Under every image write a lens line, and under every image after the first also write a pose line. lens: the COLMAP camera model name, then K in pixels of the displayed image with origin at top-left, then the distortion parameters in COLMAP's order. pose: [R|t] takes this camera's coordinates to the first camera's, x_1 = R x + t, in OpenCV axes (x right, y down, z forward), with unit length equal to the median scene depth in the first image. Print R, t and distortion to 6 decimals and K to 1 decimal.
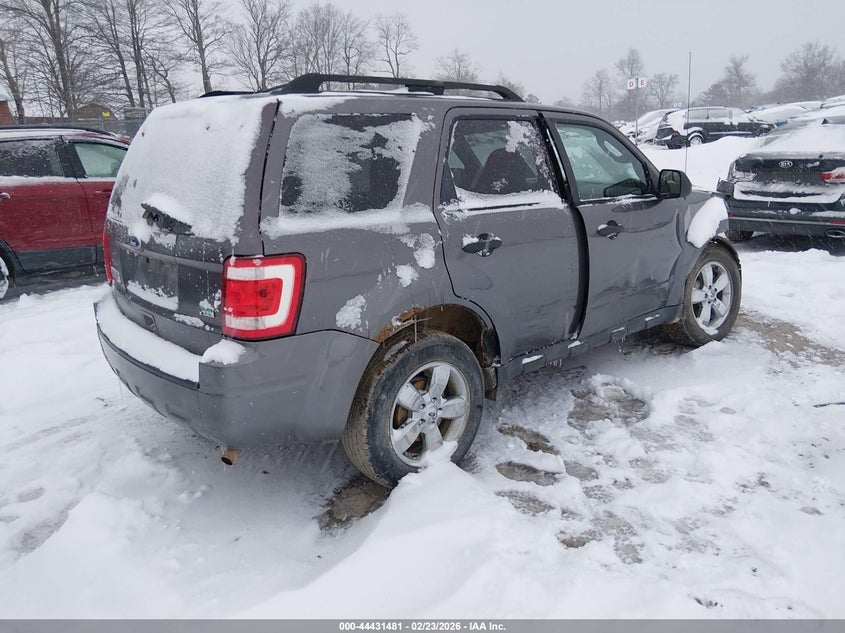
lens RADIAL K [[735.4, 0, 417.3], [0, 735.4, 316.5], [0, 0, 1]] dist [-0.005461, -0.009590]
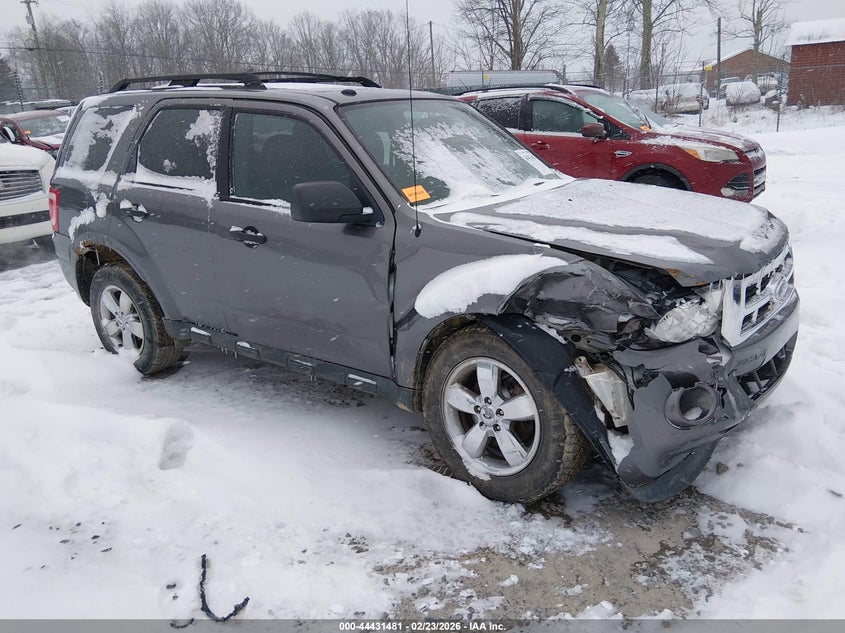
lens RADIAL K [[735.4, 0, 417.3], [0, 735.4, 316.5], [0, 0, 1]] dist [-0.005461, -0.009590]
pose [[0.127412, 0.305352, -0.943677, 1.391292], [-0.211046, 0.937990, 0.275017, -0.377354], [0.969137, 0.164119, 0.183954, 1.267117]]
